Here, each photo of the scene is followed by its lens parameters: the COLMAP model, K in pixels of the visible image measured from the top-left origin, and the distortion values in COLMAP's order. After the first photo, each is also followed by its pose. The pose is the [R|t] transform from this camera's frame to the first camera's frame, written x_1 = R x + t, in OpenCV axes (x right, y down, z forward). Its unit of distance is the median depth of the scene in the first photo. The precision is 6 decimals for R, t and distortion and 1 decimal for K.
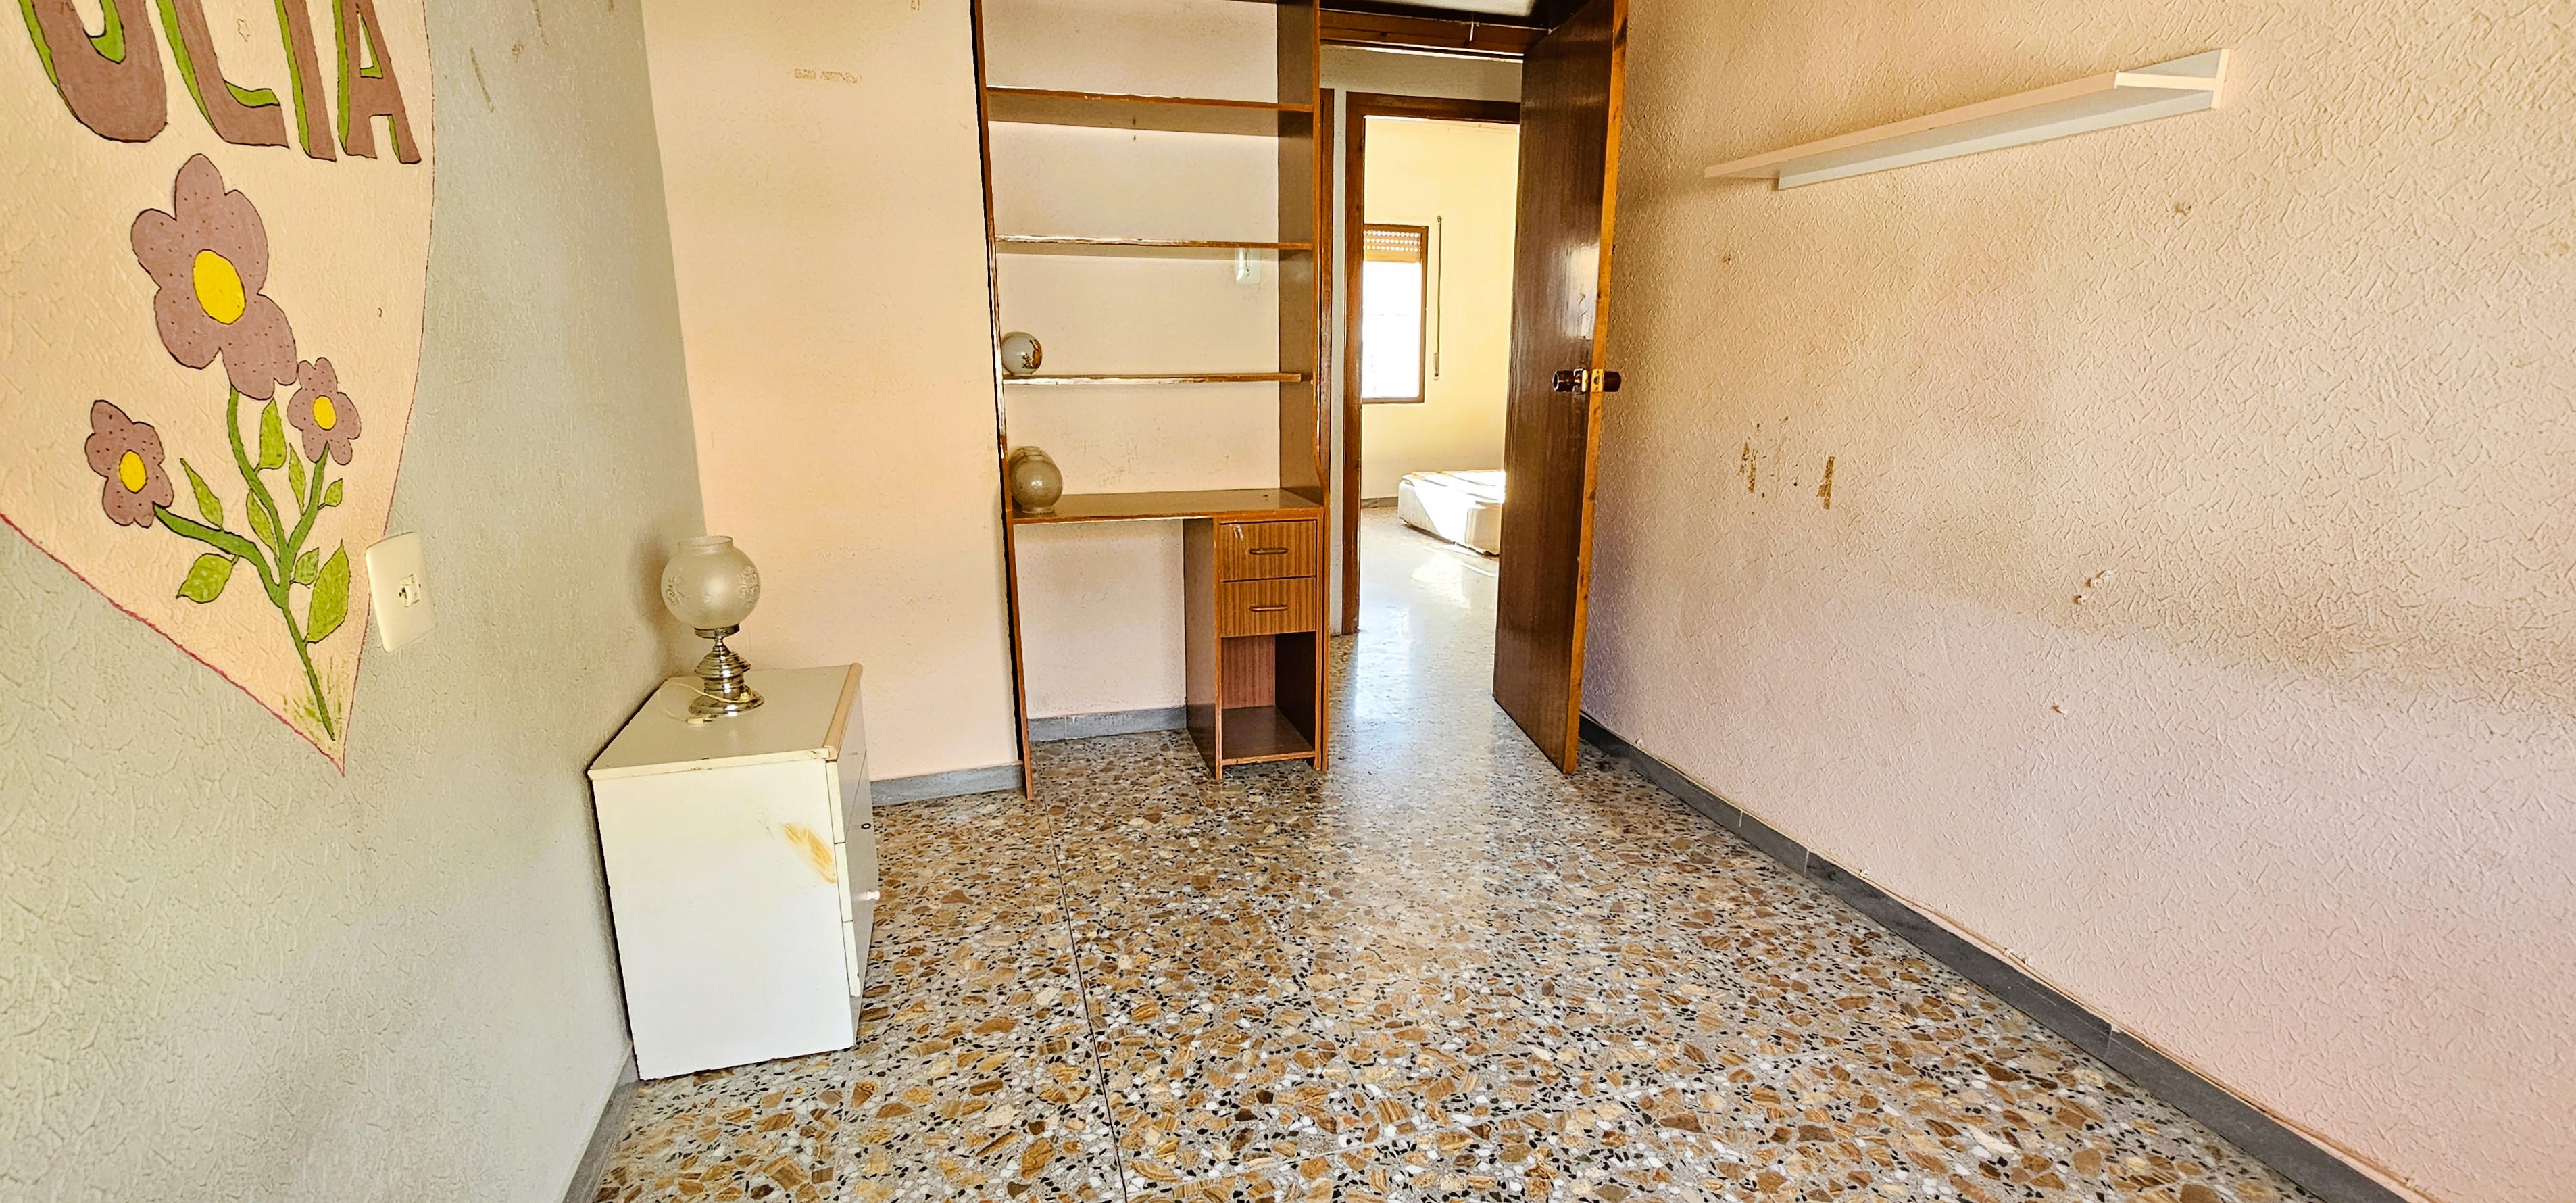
lens RADIAL K [[1093.2, 0, 1288.0], [0, 1093.2, 601.5], [0, 0, 1]] dist [-0.000746, -0.000061]
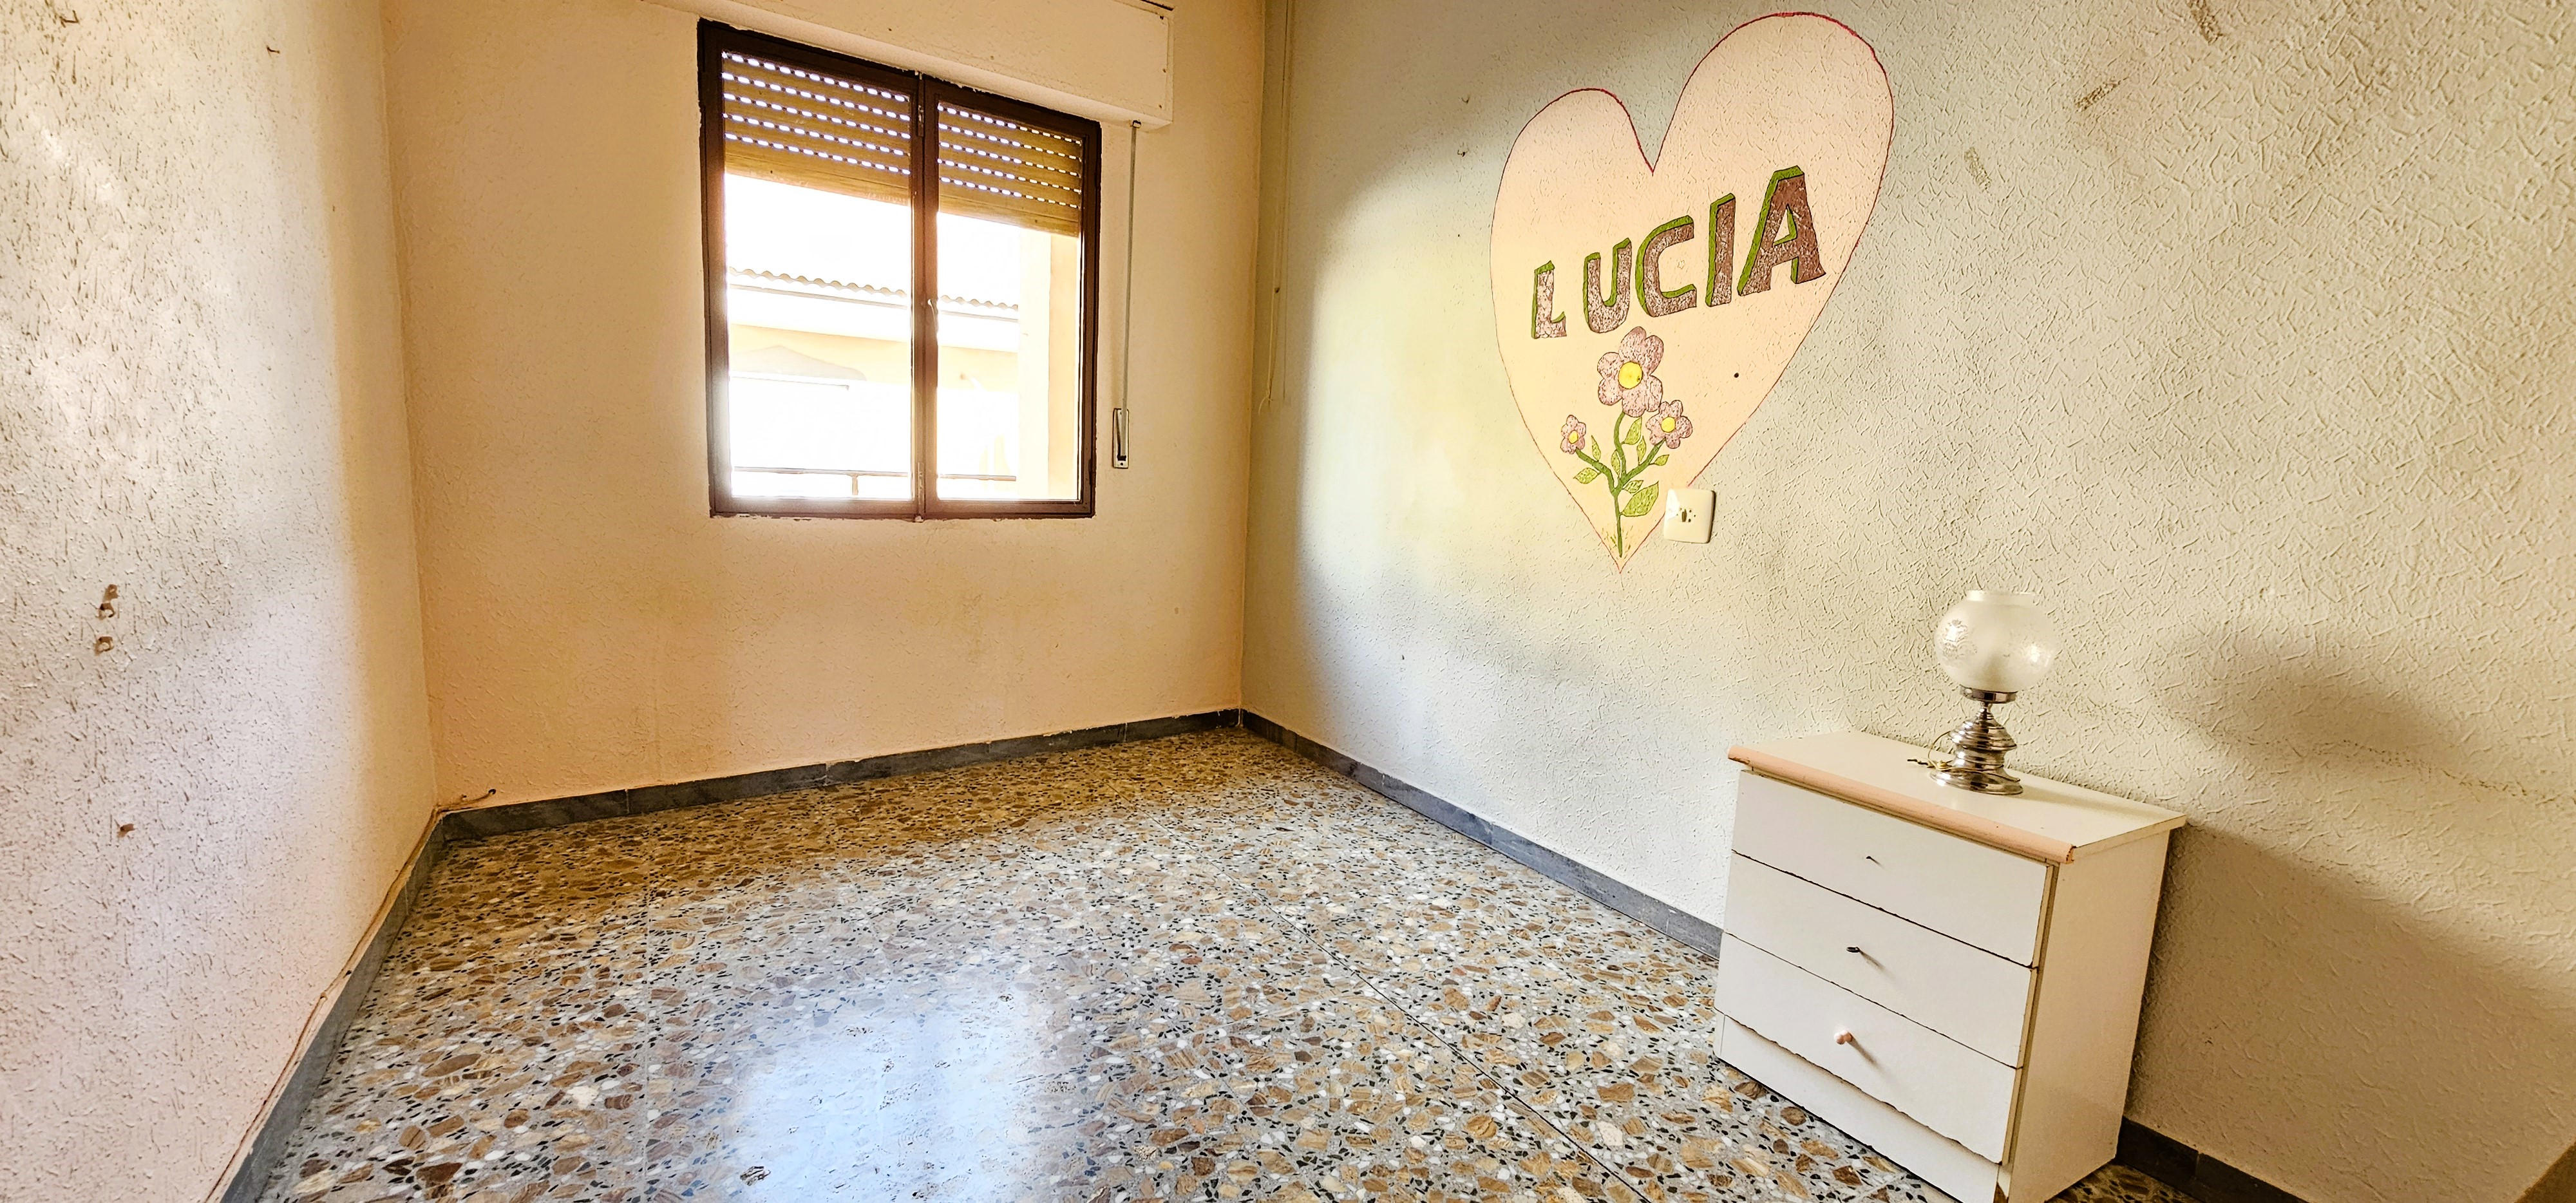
lens RADIAL K [[1053.8, 0, 1282.5], [0, 1053.8, 606.7], [0, 0, 1]] dist [0.001038, 0.000102]
pose [[-0.969365, -0.009562, -0.245440, 0.258234], [-0.097698, 0.931807, 0.349559, -0.311227], [0.225360, 0.362829, -0.904195, 1.803475]]
